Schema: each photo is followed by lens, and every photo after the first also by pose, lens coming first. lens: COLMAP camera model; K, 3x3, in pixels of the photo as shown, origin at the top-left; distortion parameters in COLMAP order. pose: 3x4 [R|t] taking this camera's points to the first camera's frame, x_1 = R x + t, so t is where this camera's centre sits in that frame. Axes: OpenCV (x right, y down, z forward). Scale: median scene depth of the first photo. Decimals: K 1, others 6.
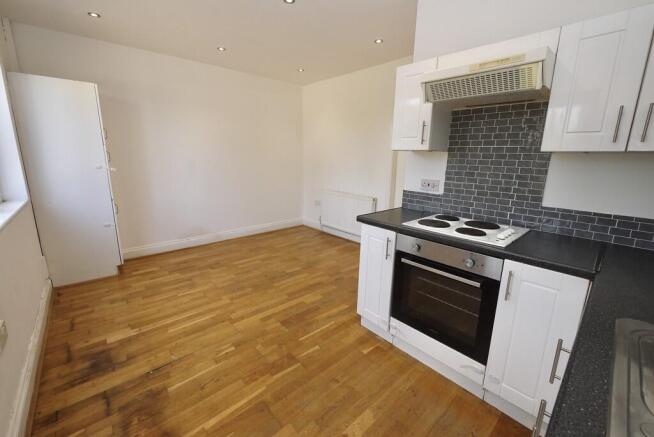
lens RADIAL K [[274.2, 0, 325.5], [0, 274.2, 213.7], [0, 0, 1]] dist [-0.001515, -0.000182]
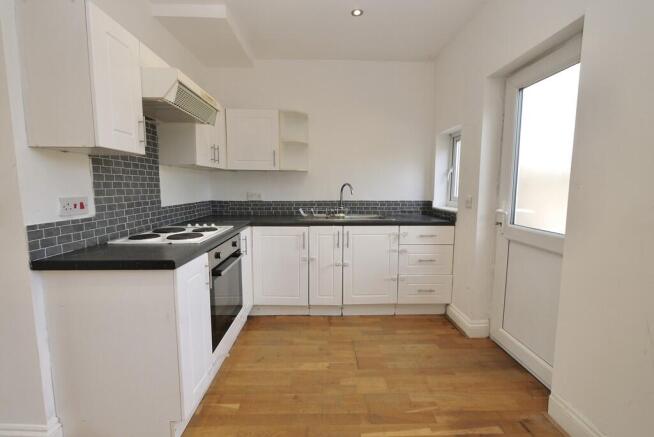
lens RADIAL K [[274.2, 0, 325.5], [0, 274.2, 213.7], [0, 0, 1]] dist [-0.001515, -0.000182]
pose [[-0.760912, -0.084974, 0.643267, -0.464606], [0.119321, 0.956156, 0.267449, -0.191473], [-0.637789, 0.280260, -0.717411, 1.119489]]
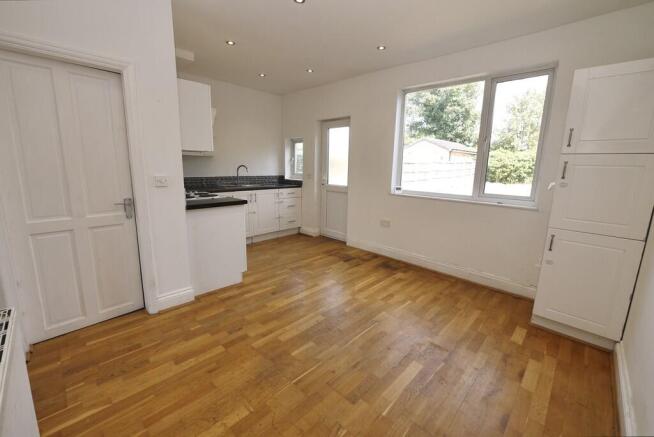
lens RADIAL K [[274.2, 0, 325.5], [0, 274.2, 213.7], [0, 0, 1]] dist [-0.001515, -0.000182]
pose [[-0.996699, -0.026885, -0.076601, -0.169886], [-0.053780, 0.925487, 0.374941, -0.447968], [0.060813, 0.377823, -0.923879, 2.212014]]
